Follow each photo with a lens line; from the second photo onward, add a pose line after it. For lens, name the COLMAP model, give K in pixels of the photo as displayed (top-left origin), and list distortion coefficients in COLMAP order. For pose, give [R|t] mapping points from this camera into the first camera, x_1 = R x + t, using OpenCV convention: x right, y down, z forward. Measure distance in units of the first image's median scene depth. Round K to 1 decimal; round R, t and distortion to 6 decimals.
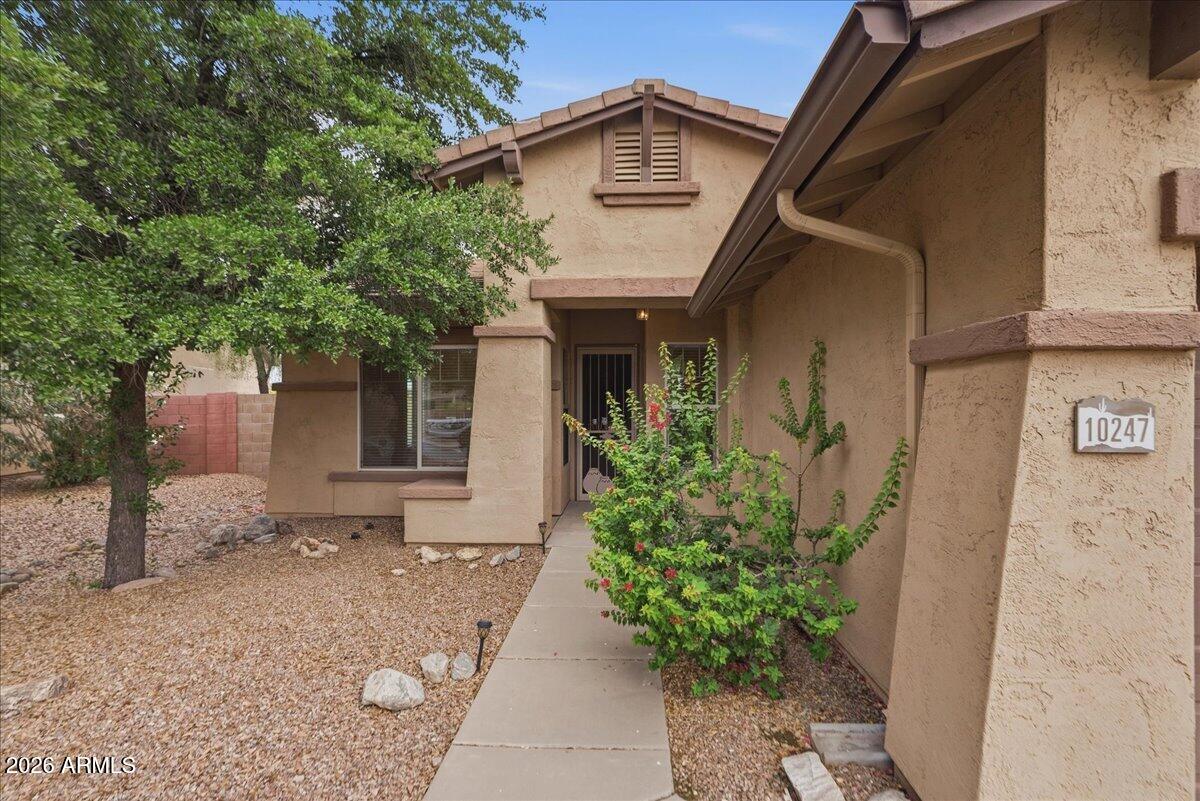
lens RADIAL K [[557.4, 0, 600.0], [0, 557.4, 400.5], [0, 0, 1]] dist [0.001002, 0.000362]
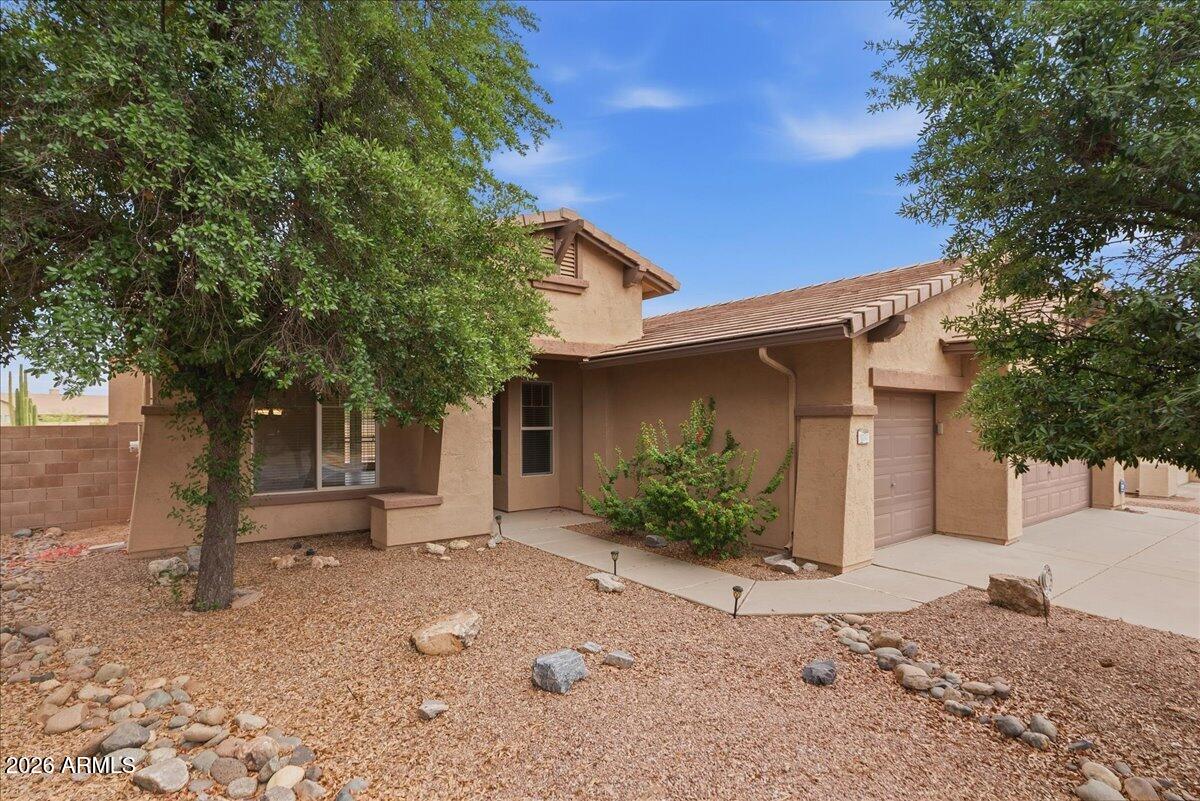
lens RADIAL K [[567.3, 0, 604.0], [0, 567.3, 416.6], [0, 0, 1]] dist [-0.000986, 0.000168]
pose [[0.767882, 0.004498, 0.640576, -0.820188], [-0.003894, 0.999990, -0.002353, -0.020813], [-0.640580, -0.000688, 0.767891, -0.225023]]
